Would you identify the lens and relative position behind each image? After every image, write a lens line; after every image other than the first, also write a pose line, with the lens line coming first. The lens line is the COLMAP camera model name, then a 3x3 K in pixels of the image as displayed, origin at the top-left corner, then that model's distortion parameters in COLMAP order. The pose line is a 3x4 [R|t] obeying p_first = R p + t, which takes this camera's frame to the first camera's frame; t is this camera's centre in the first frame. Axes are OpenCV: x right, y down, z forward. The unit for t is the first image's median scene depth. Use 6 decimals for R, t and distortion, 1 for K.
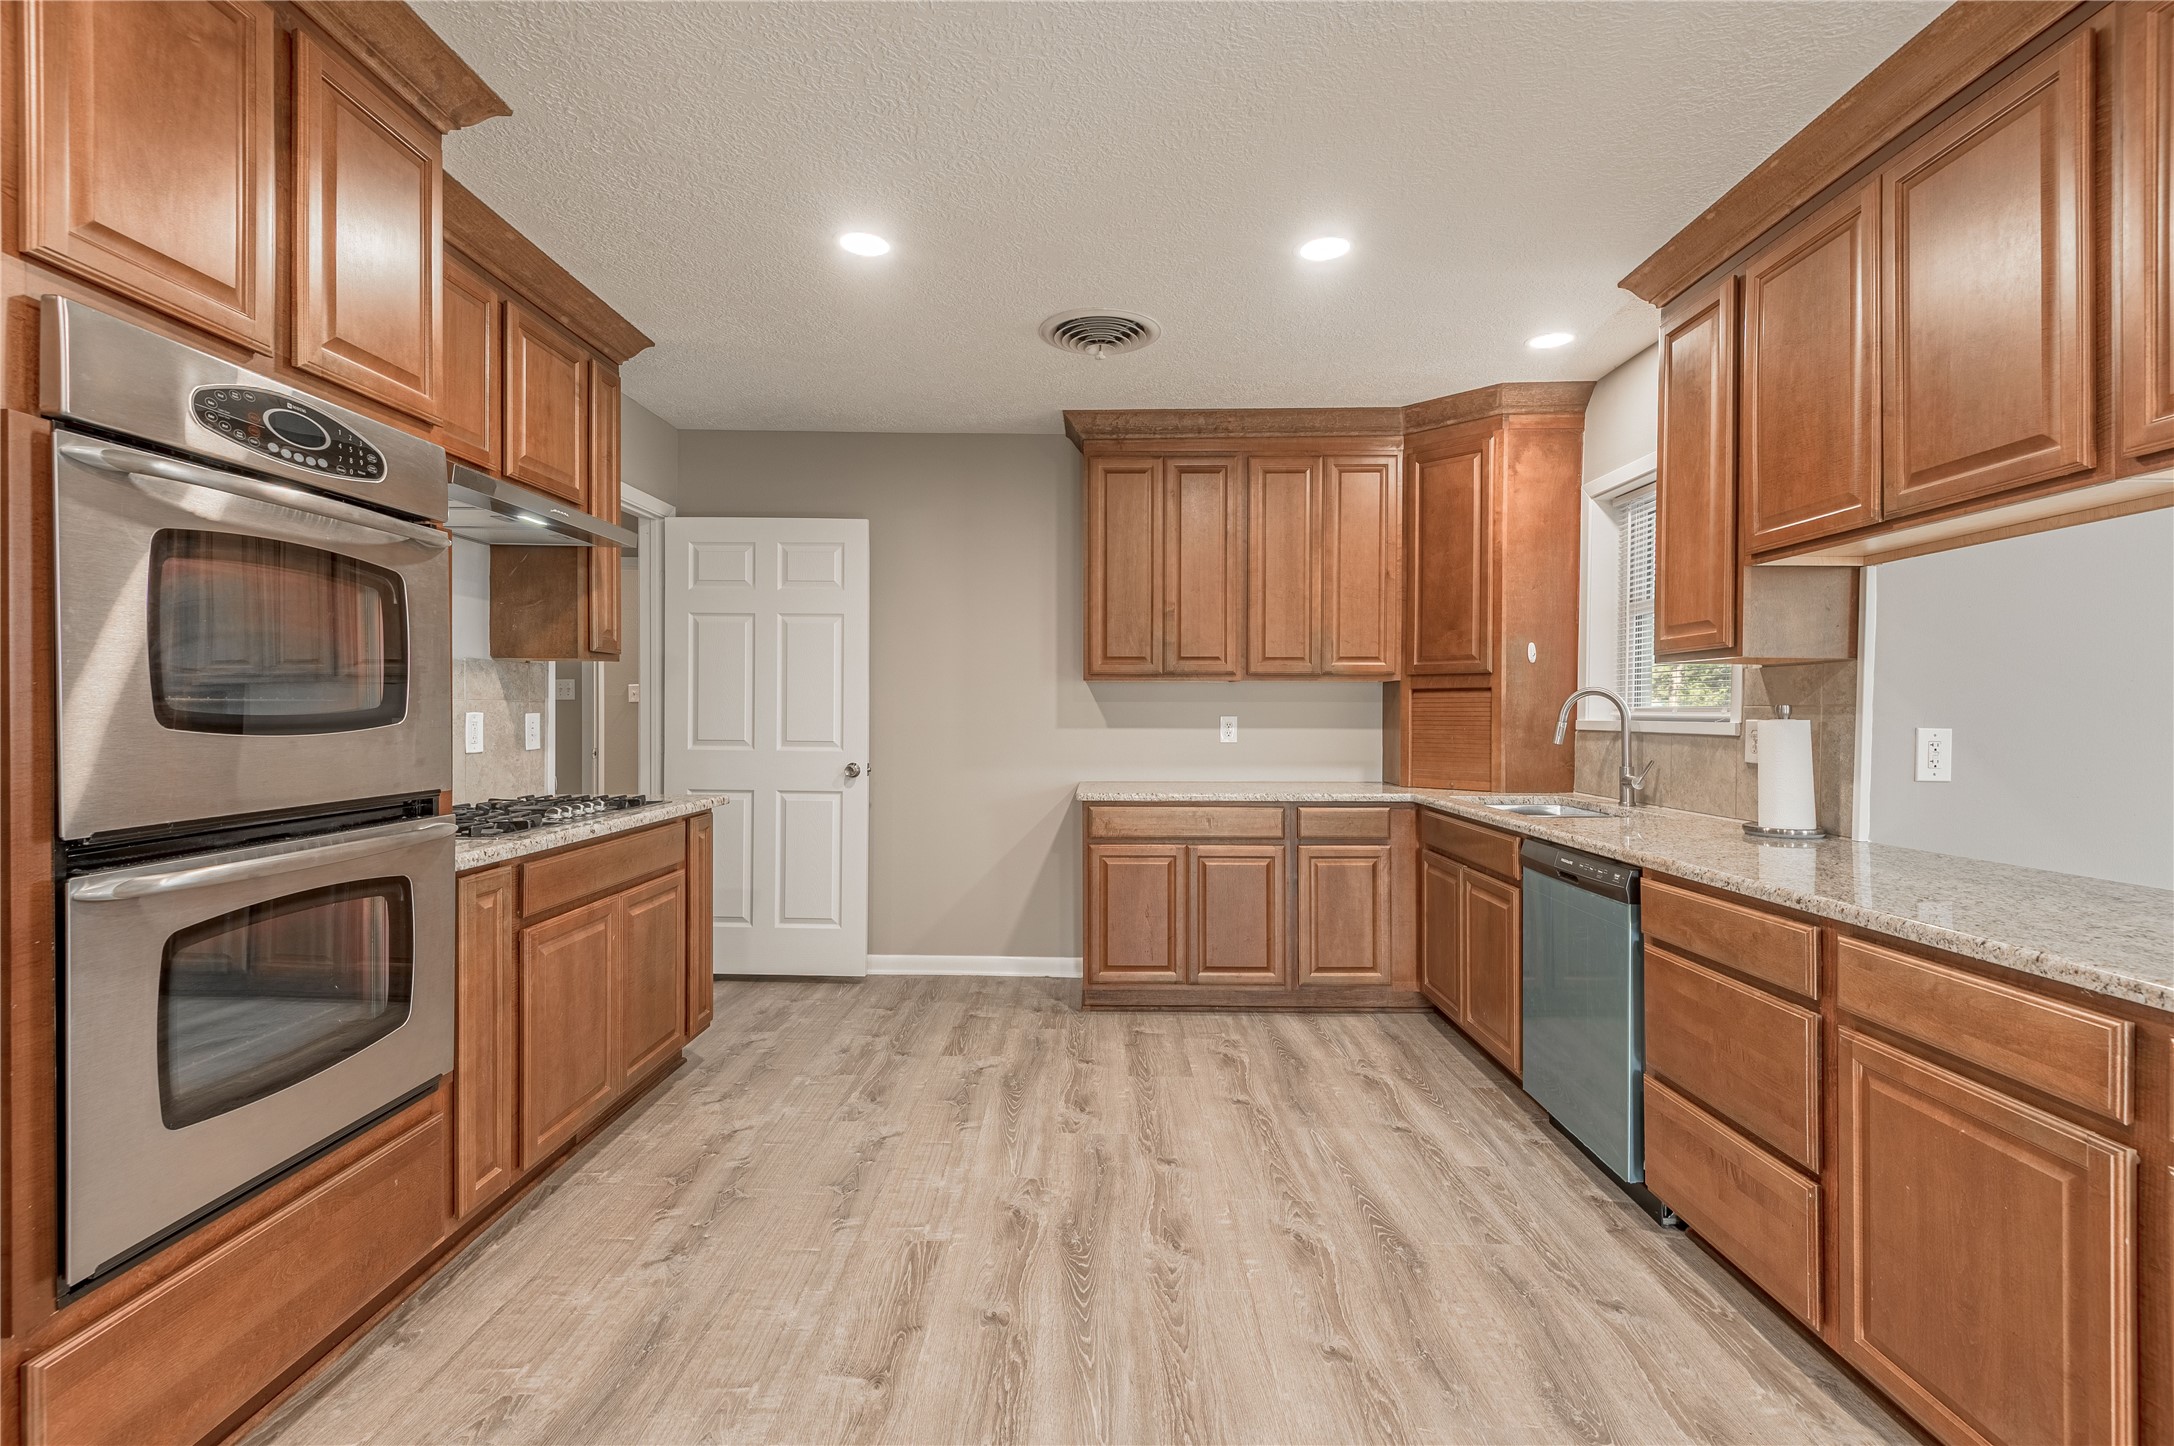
lens RADIAL K [[998.1, 0, 1084.9], [0, 998.1, 717.1], [0, 0, 1]] dist [-0.001495, -0.001173]
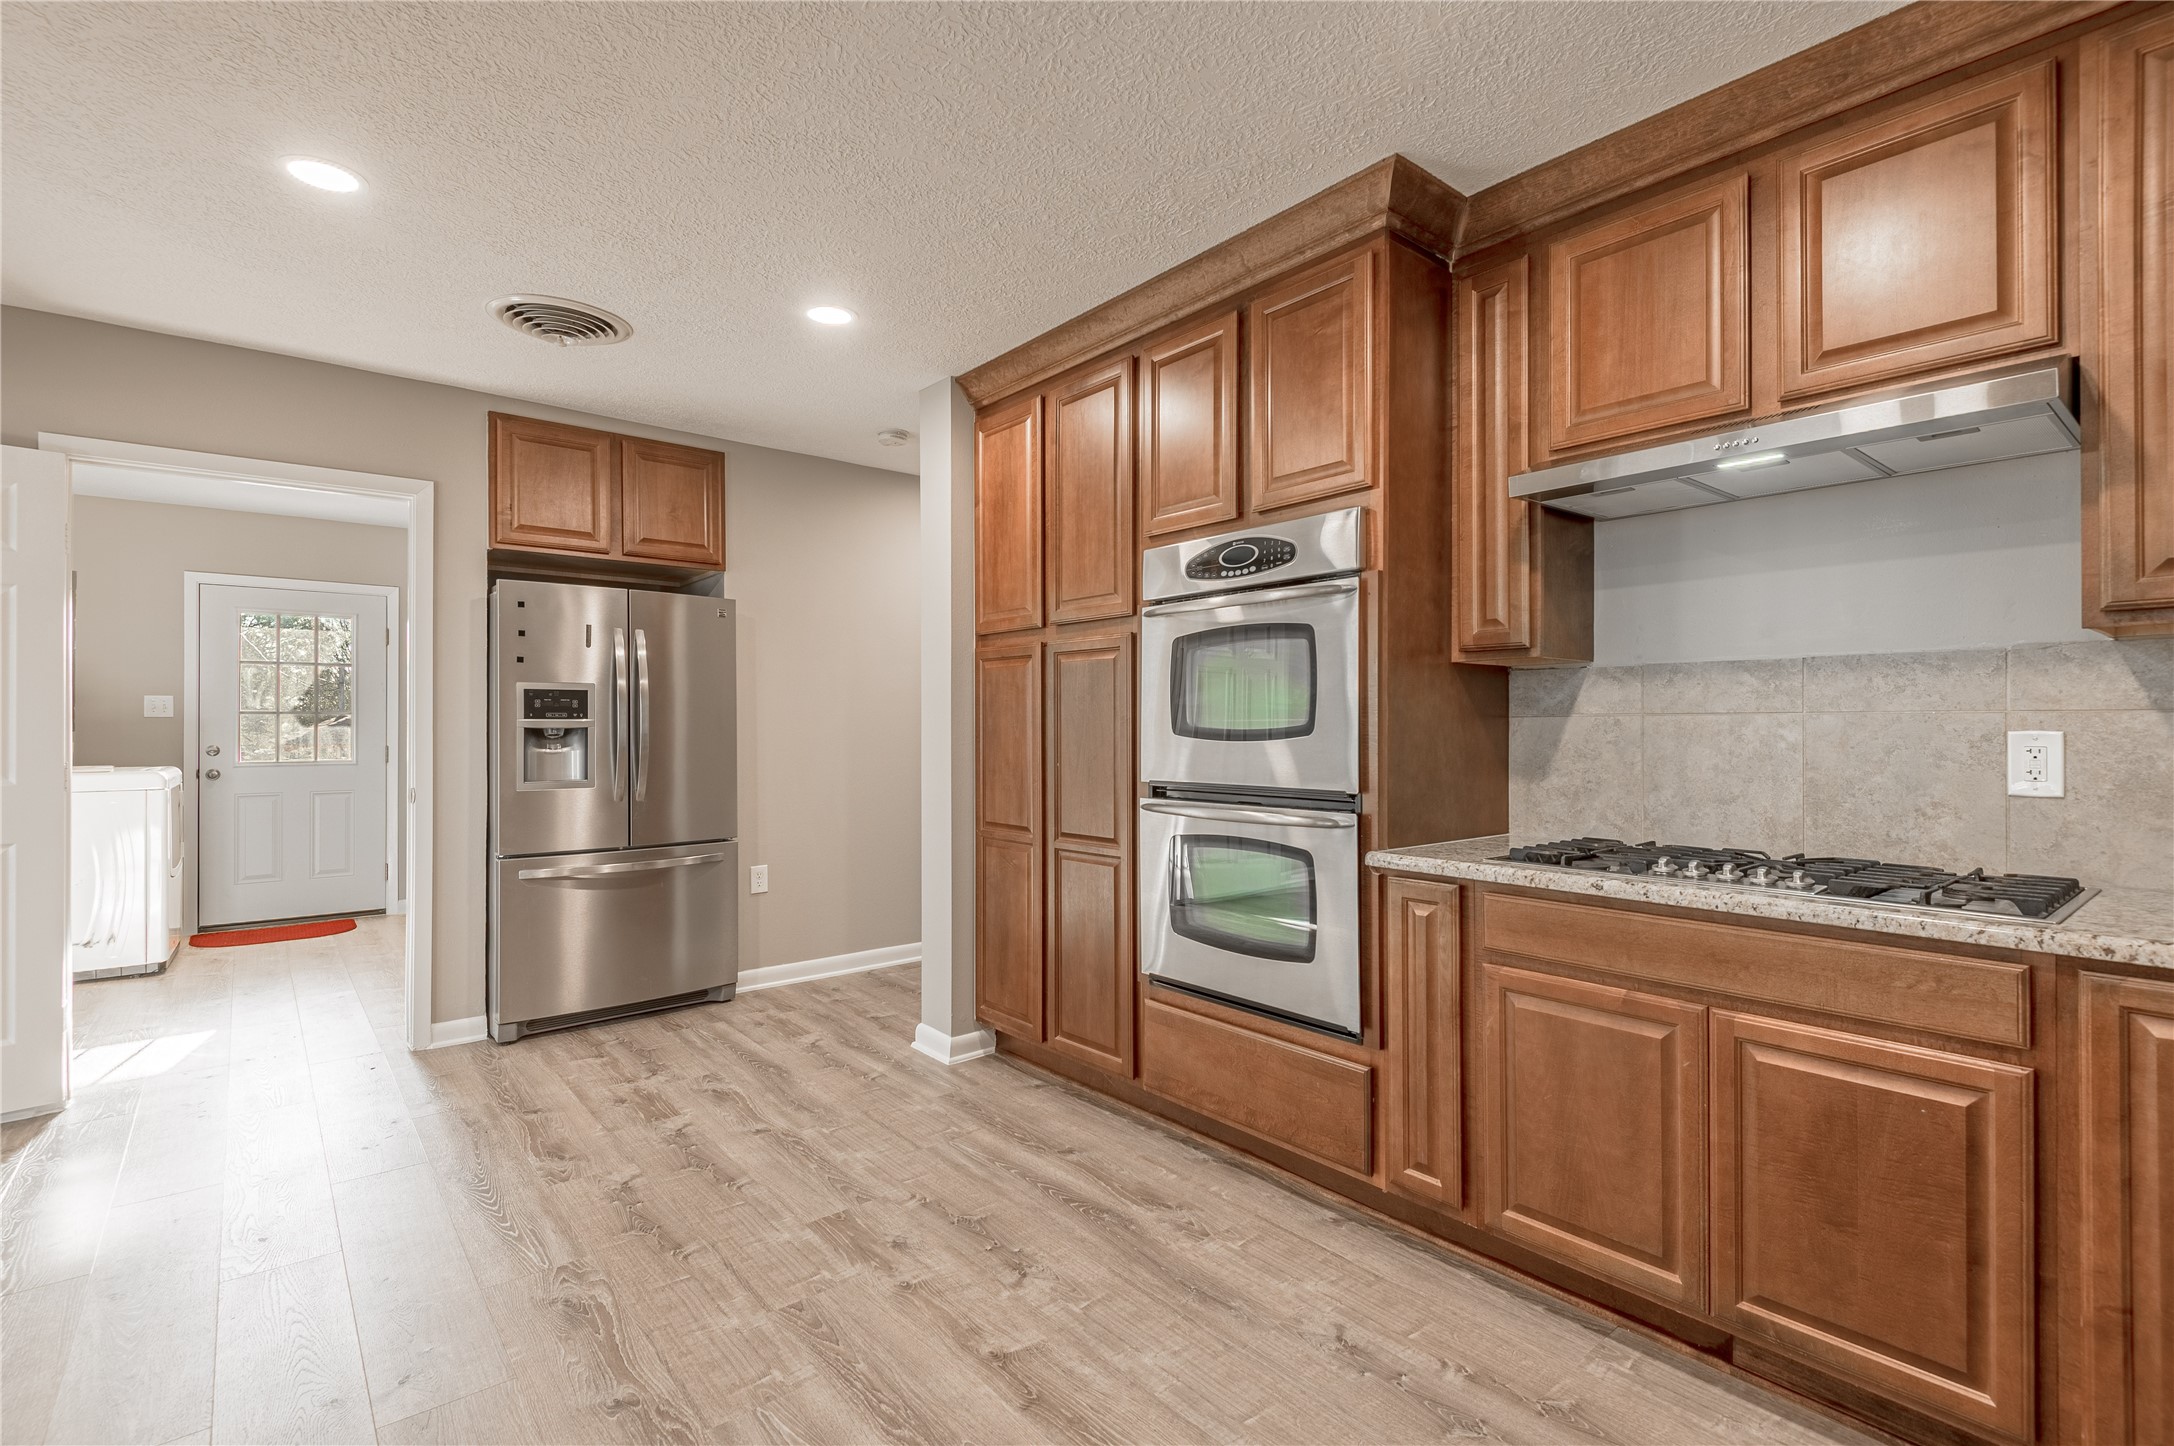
lens RADIAL K [[998.1, 0, 1084.9], [0, 998.1, 717.1], [0, 0, 1]] dist [-0.001495, -0.001173]
pose [[-0.770779, -0.008008, -0.637052, 0.311784], [-0.004189, 0.999963, -0.007501, -0.006393], [0.637089, -0.003113, -0.770784, 1.455254]]
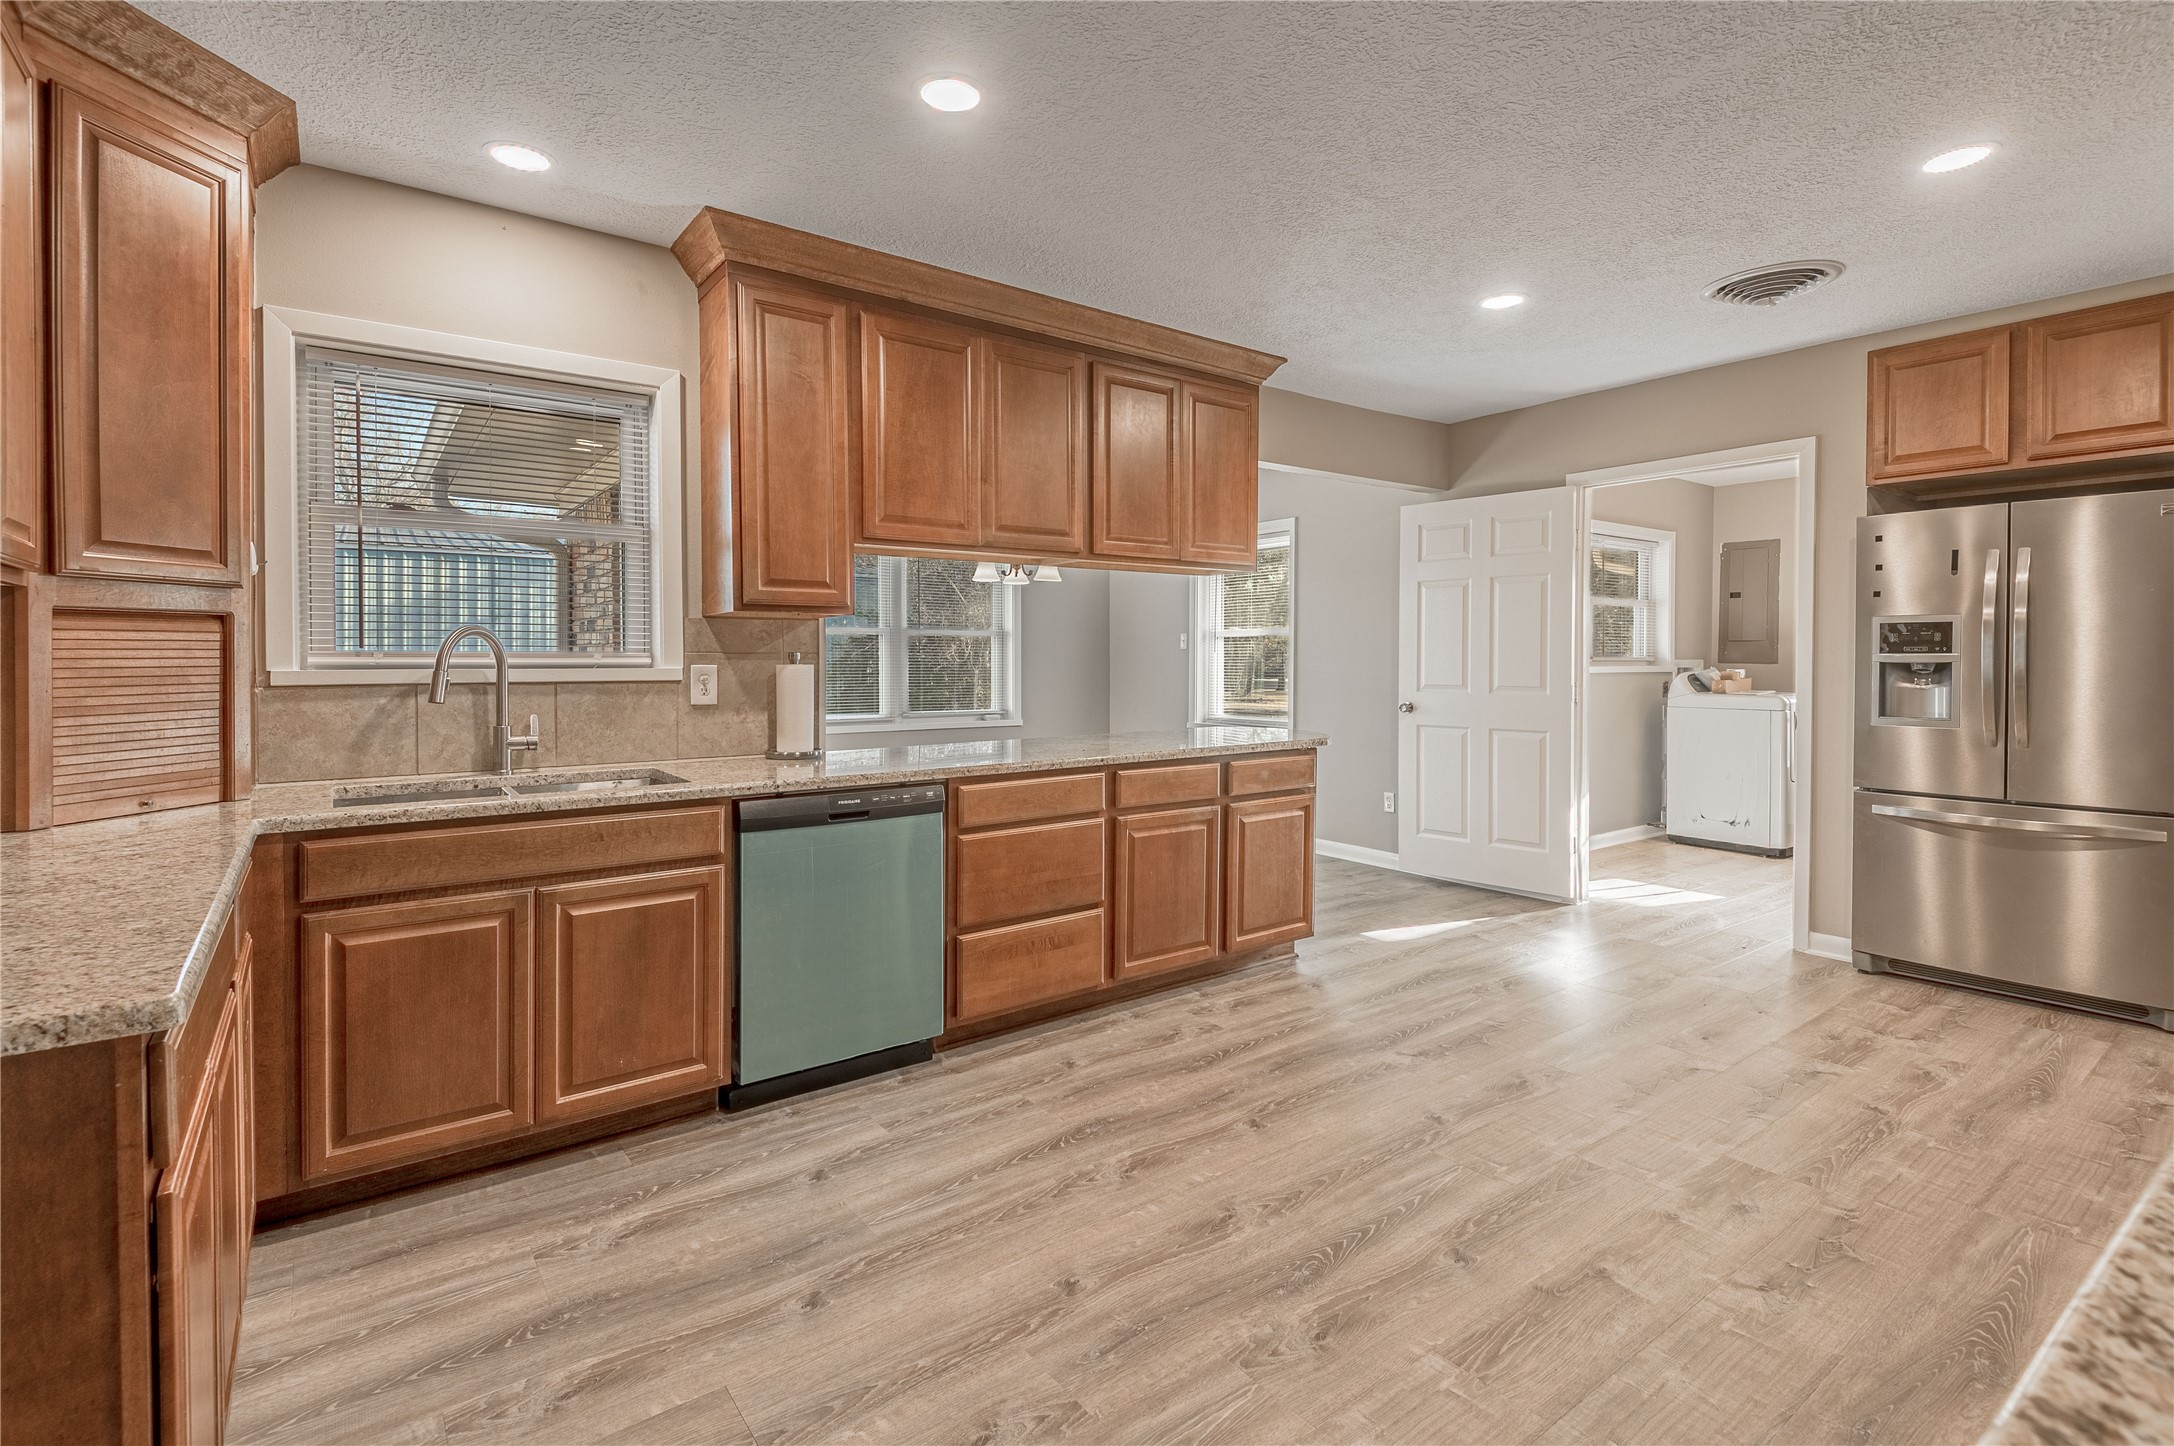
lens RADIAL K [[994.8, 0, 1092.2], [0, 994.8, 663.2], [0, 0, 1]] dist [0.020274, -0.000986]
pose [[-0.607468, -0.012453, 0.794246, -0.574865], [-0.000846, 0.999887, 0.015030, -0.020188], [-0.794343, 0.008458, -0.607410, 1.640813]]
